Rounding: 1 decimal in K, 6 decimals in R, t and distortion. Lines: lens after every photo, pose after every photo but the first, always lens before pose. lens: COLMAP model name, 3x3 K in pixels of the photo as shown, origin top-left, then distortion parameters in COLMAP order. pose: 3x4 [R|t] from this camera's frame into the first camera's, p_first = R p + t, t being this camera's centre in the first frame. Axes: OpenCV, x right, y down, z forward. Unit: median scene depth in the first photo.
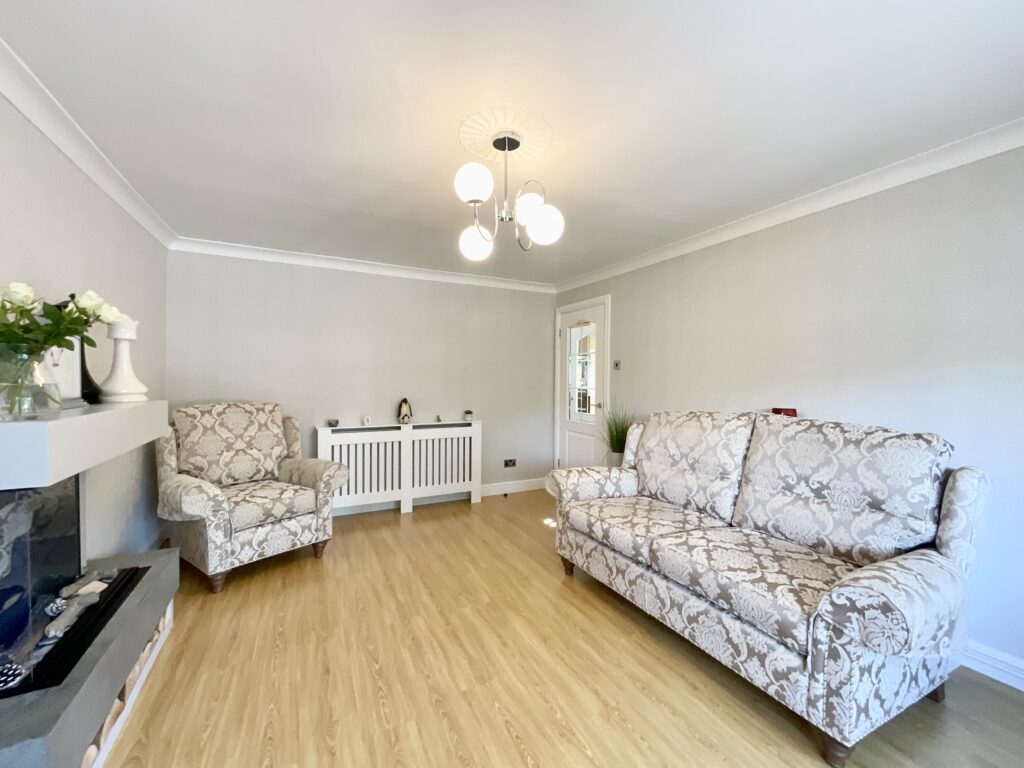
lens RADIAL K [[417.9, 0, 514.6], [0, 417.9, 379.8], [0, 0, 1]] dist [-0.003205, 0.000711]
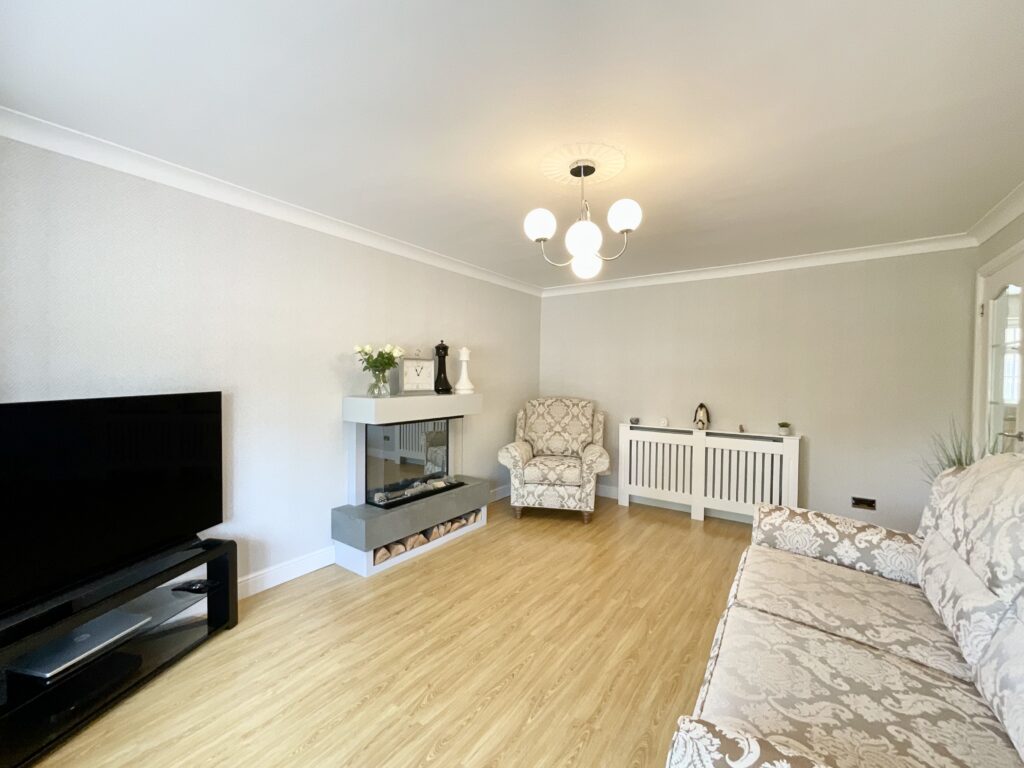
lens RADIAL K [[417.9, 0, 506.0], [0, 417.9, 386.0], [0, 0, 1]] dist [-0.003205, 0.000711]
pose [[0.456515, 0.018813, -0.889517, 0.567661], [-0.011643, 0.999817, 0.015171, -0.007288], [0.889640, 0.003431, 0.456650, 0.220704]]
